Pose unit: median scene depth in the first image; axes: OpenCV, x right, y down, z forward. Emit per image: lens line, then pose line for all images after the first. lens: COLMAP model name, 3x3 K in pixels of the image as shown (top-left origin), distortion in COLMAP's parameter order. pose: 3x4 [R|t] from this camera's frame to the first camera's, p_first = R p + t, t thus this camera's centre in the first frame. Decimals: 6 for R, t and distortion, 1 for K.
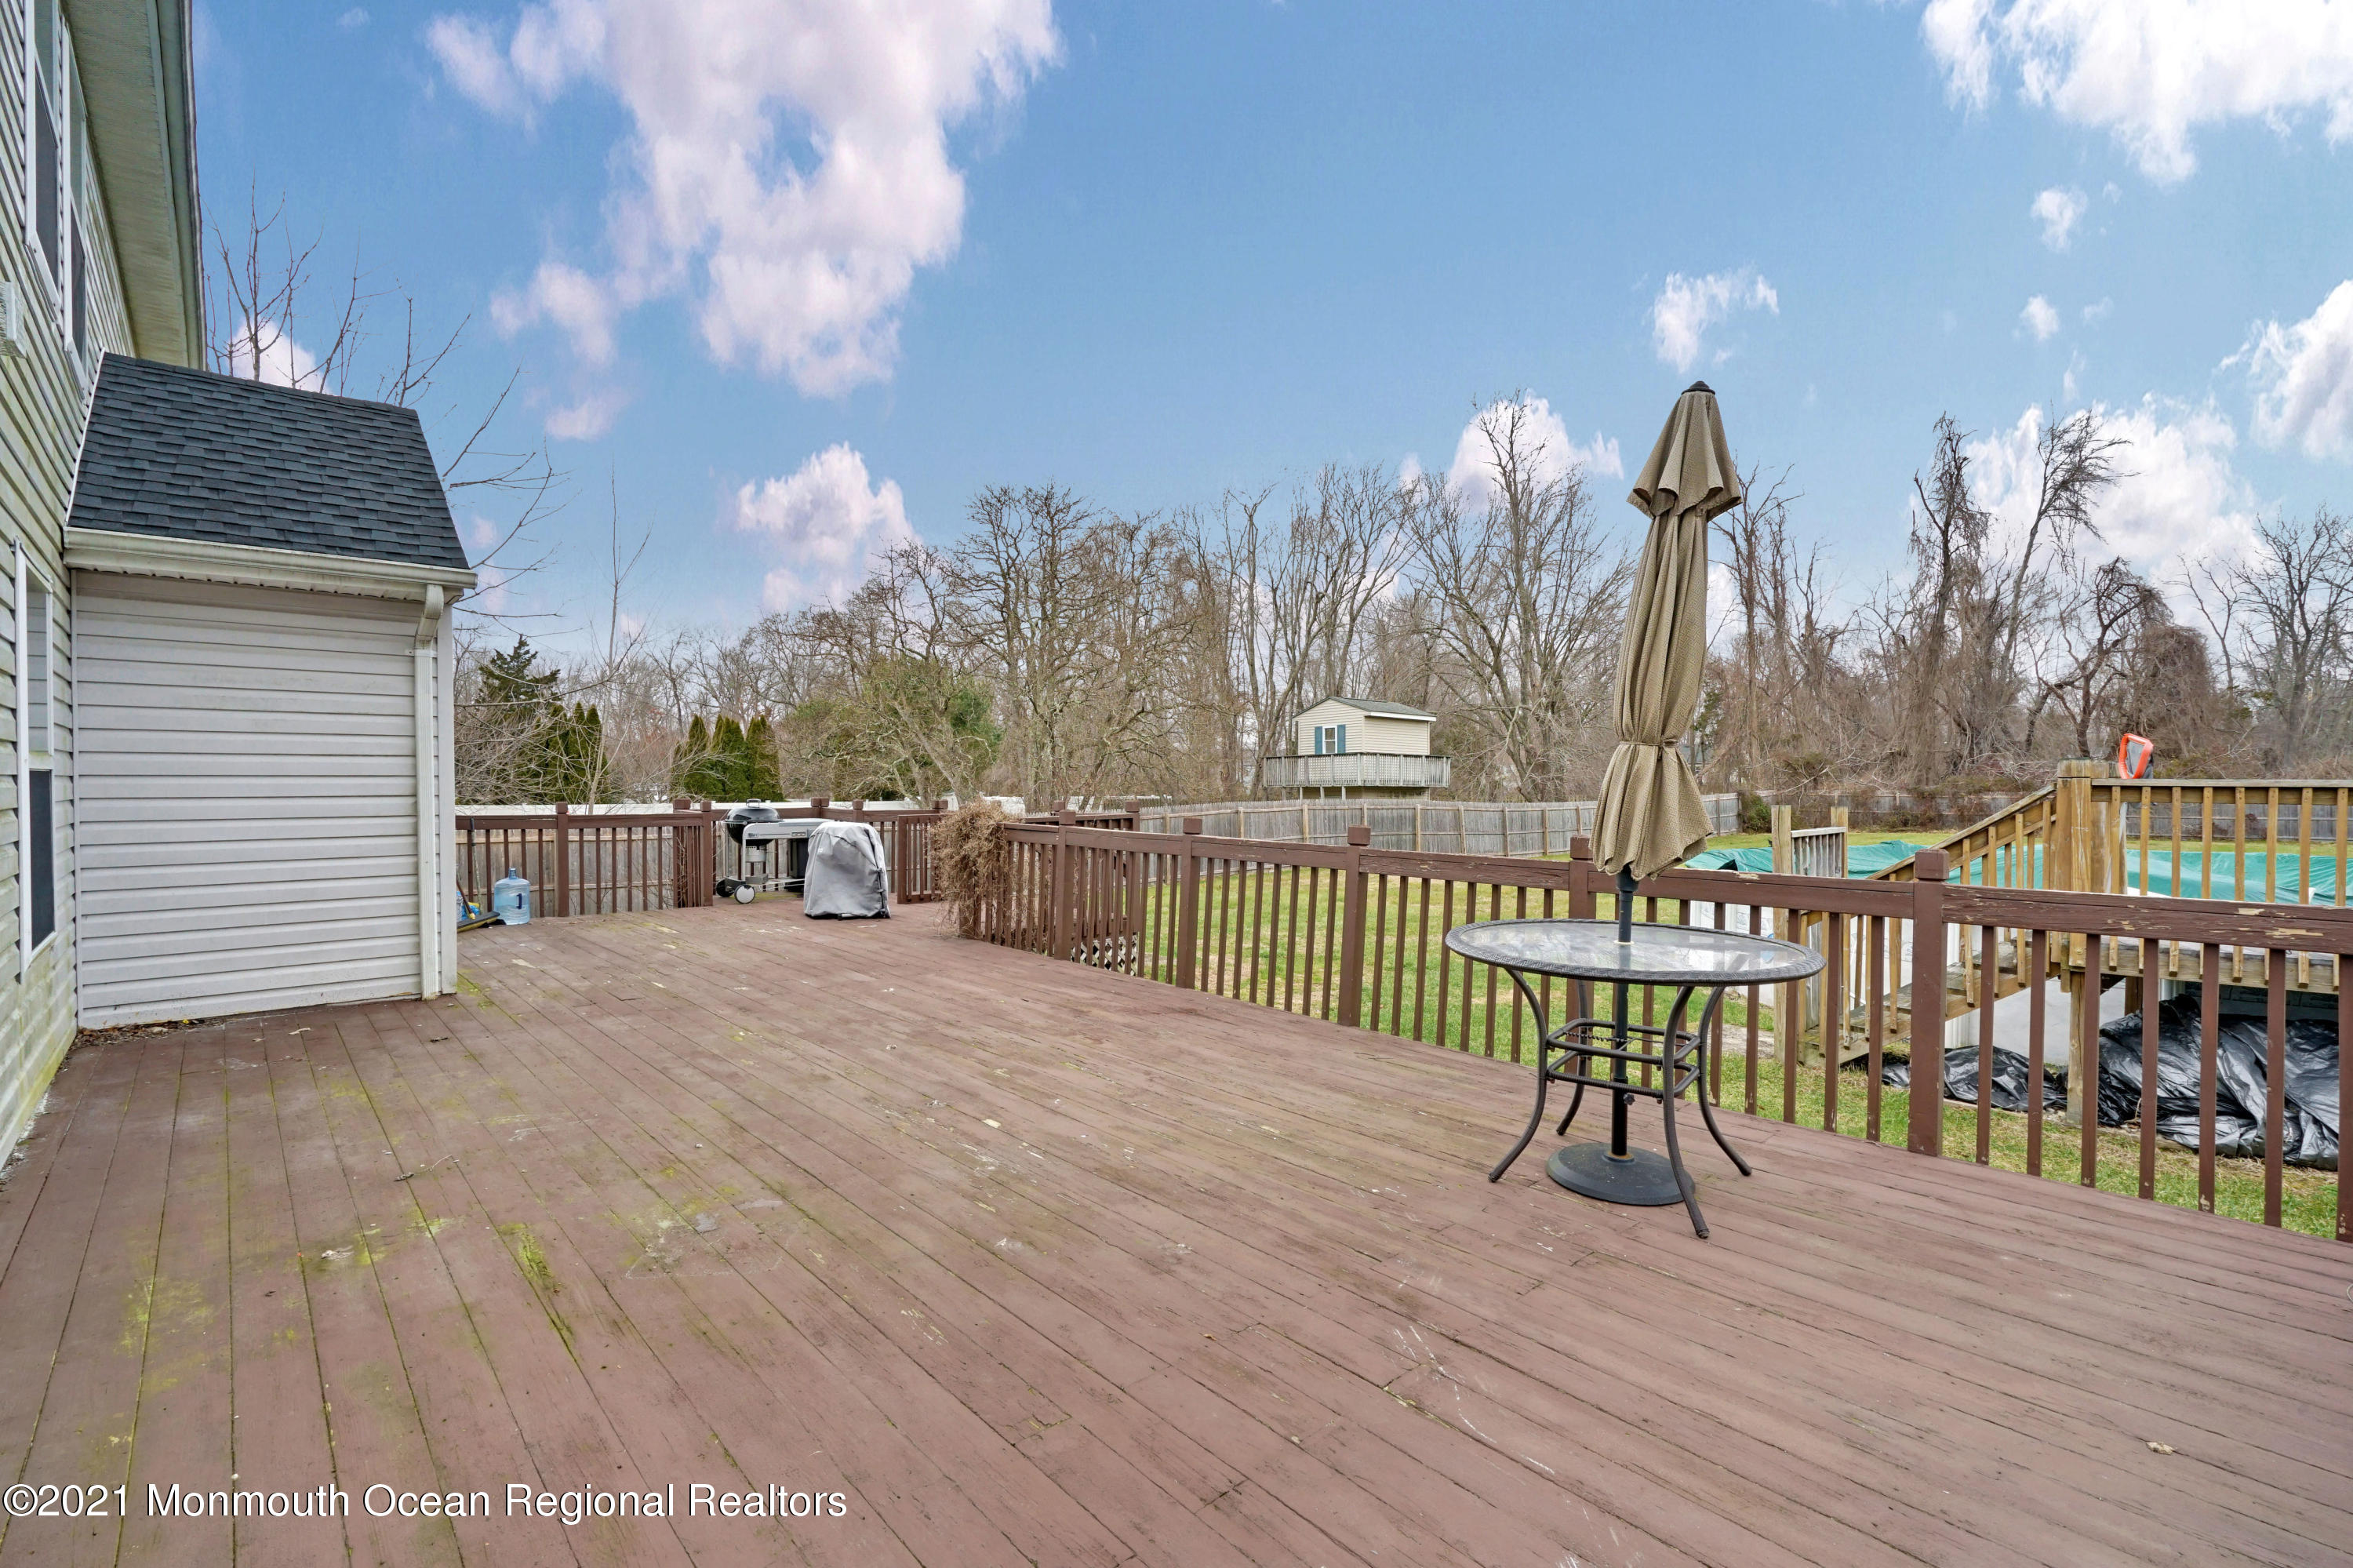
lens RADIAL K [[1058.5, 0, 1188.3], [0, 1058.5, 808.0], [0, 0, 1]] dist [-0.002166, 0.001673]
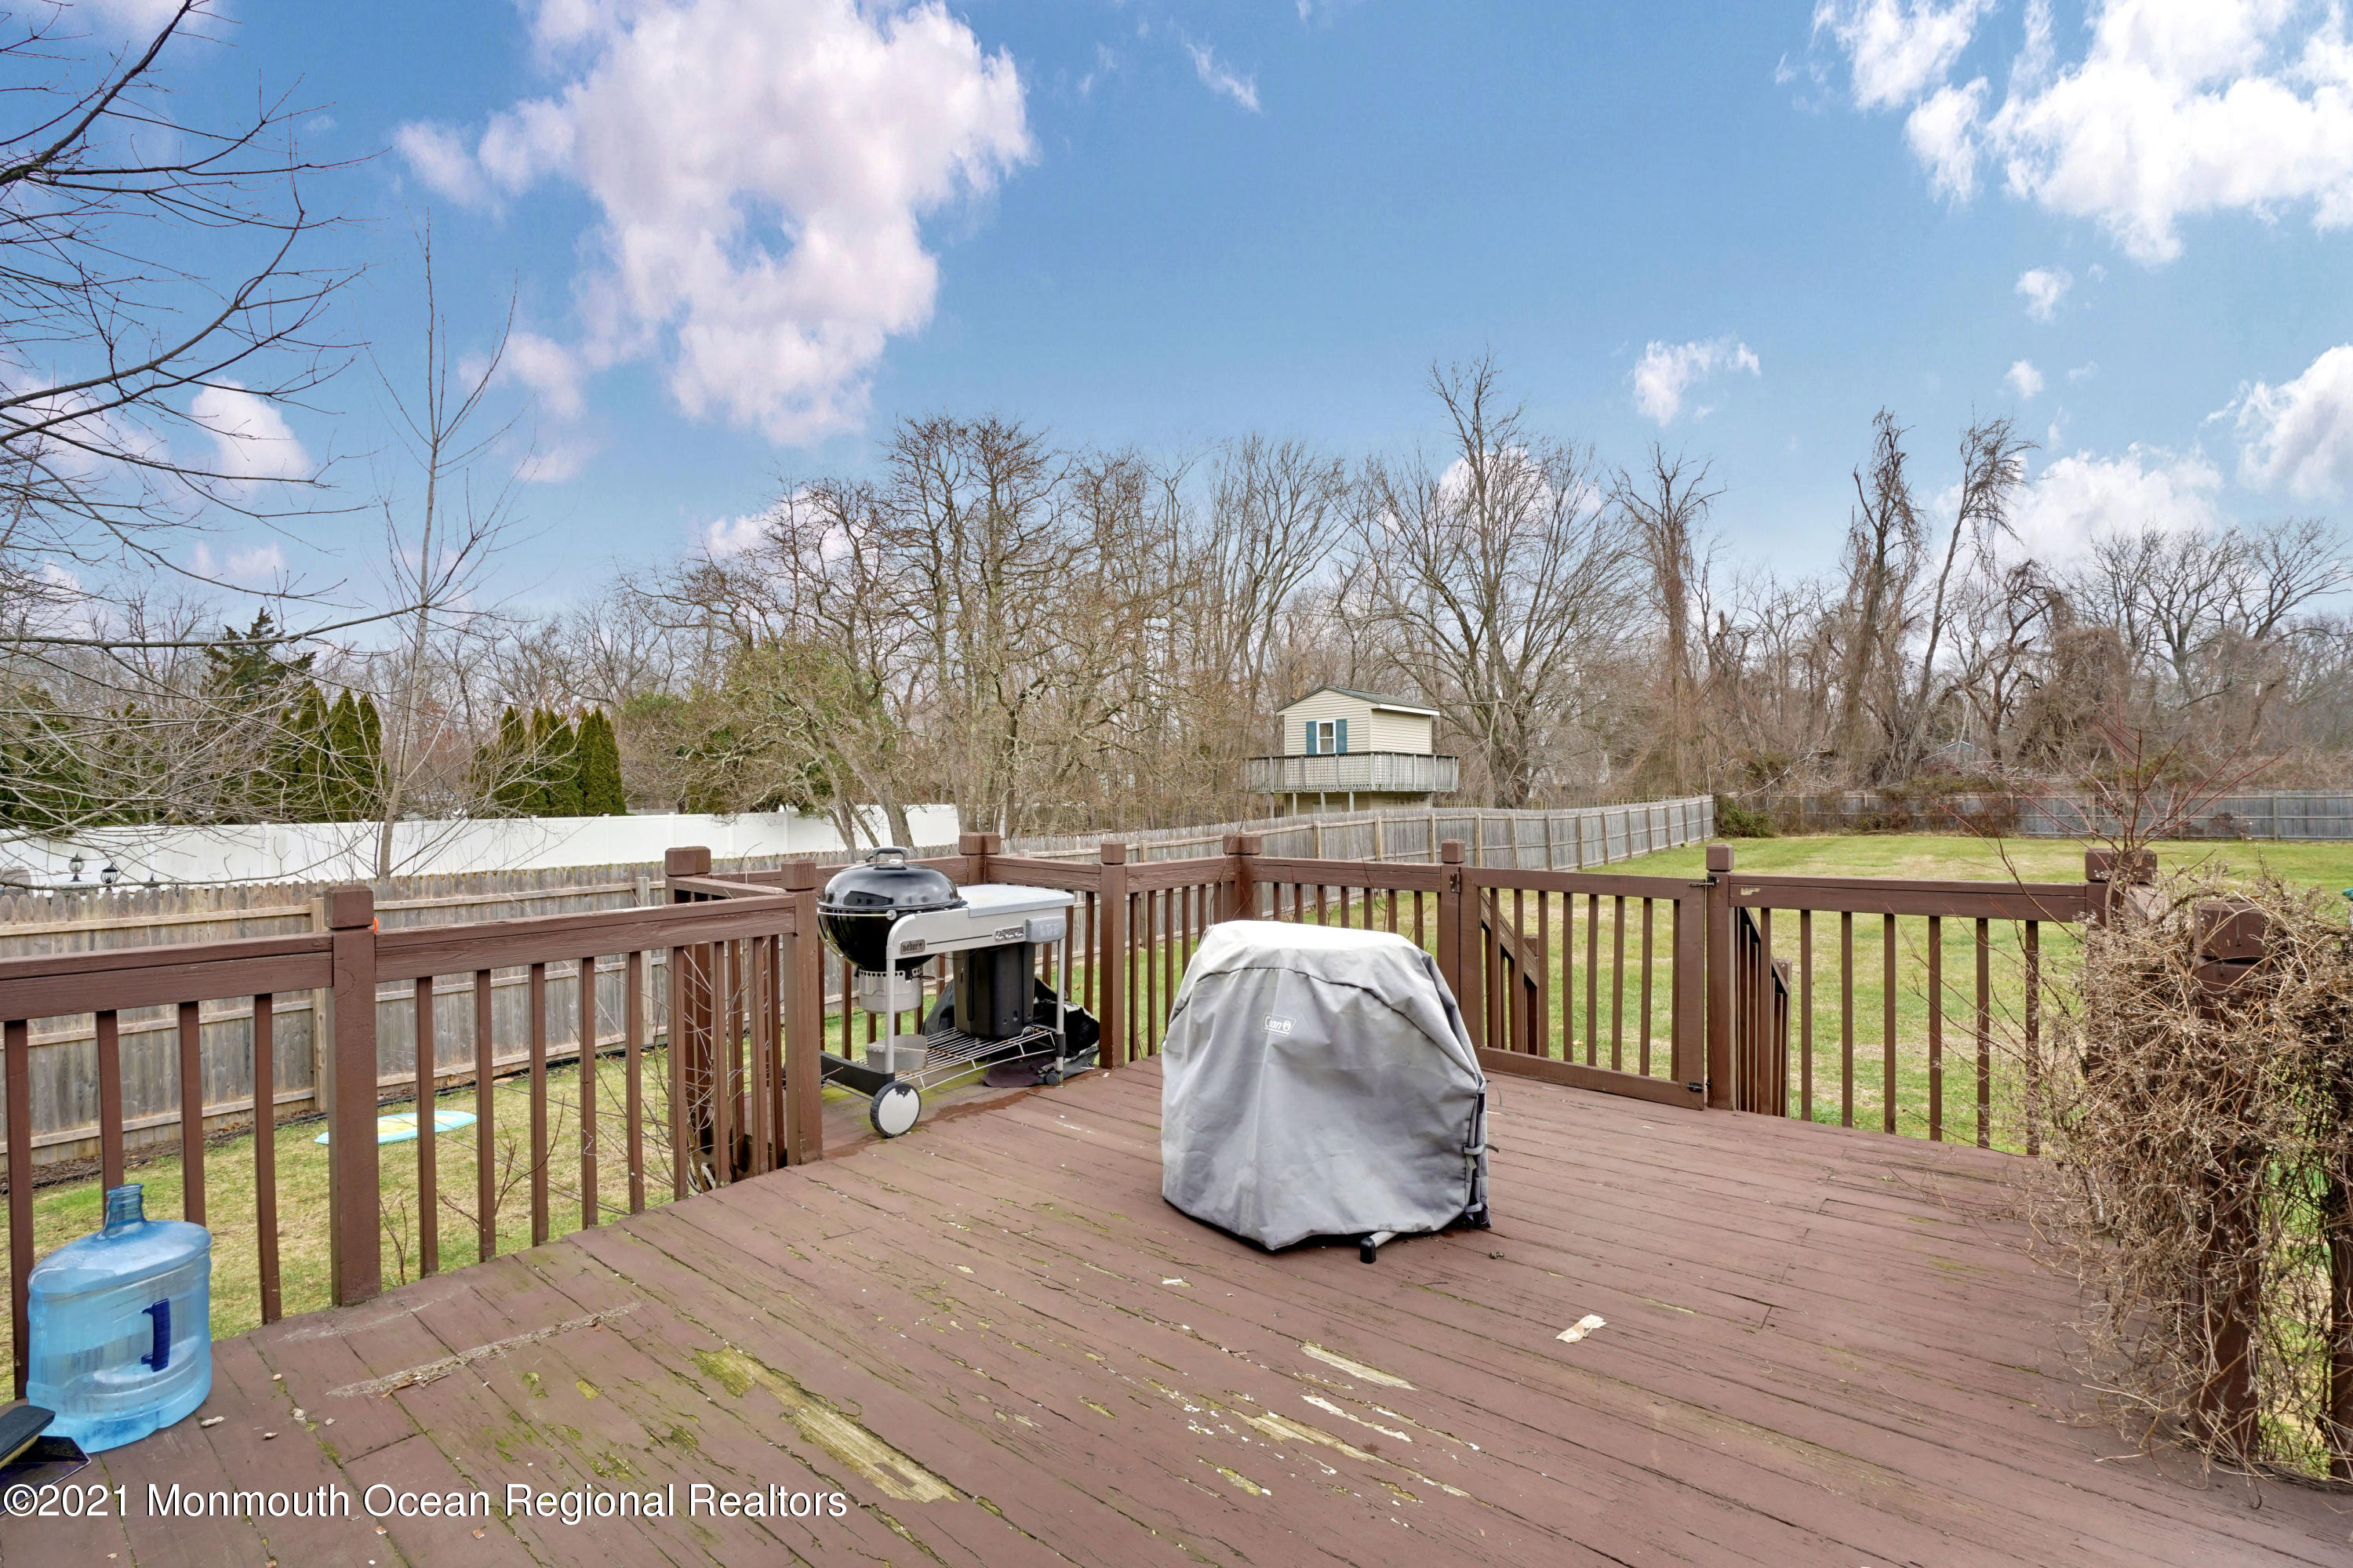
lens RADIAL K [[1058.5, 0, 1187.4], [0, 1058.5, 789.8], [0, 0, 1]] dist [-0.002166, 0.001673]
pose [[0.988270, -0.006874, 0.152561, -0.086032], [0.010013, 0.999754, -0.019813, -0.005210], [-0.152387, 0.021108, 0.988095, 0.147465]]
